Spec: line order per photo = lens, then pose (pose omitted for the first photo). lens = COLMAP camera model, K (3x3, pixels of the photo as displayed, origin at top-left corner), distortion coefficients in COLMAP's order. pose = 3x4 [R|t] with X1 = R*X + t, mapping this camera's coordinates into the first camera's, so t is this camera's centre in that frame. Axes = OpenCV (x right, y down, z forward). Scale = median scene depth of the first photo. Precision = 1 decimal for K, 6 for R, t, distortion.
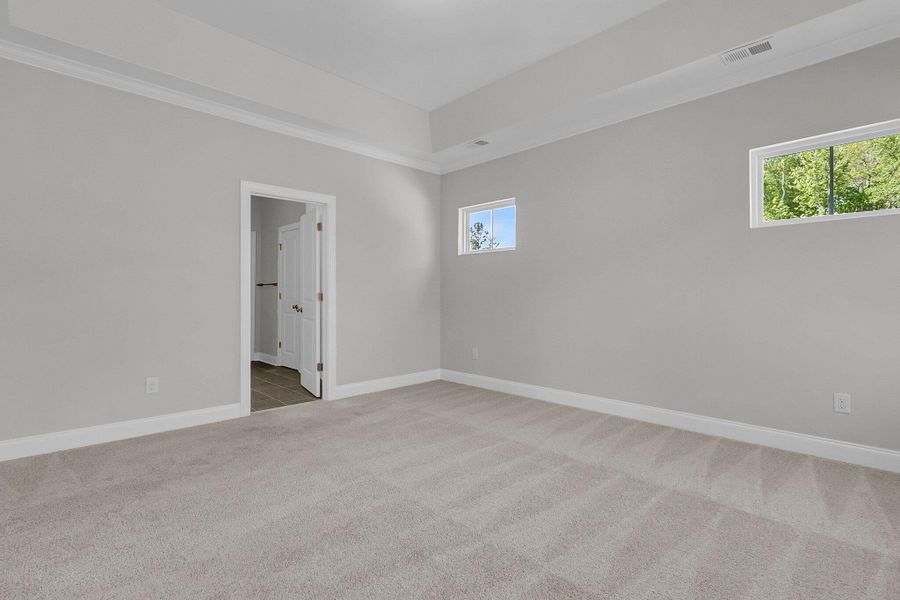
lens RADIAL K [[429.3, 0, 454.7], [0, 429.3, 296.0], [0, 0, 1]] dist [0.000776, 0.001284]
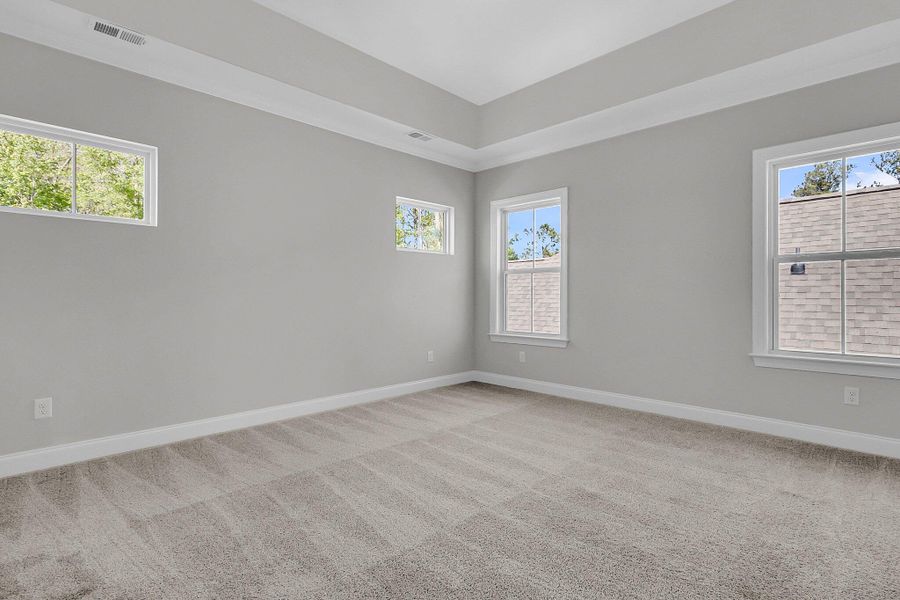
lens RADIAL K [[429.3, 0, 457.7], [0, 429.3, 295.8], [0, 0, 1]] dist [0.000776, 0.001284]
pose [[-0.012802, 0.007070, 0.999893, -0.822121], [0.010558, 0.999920, -0.006935, 0.010586], [-0.999862, 0.010468, -0.012875, 0.859292]]
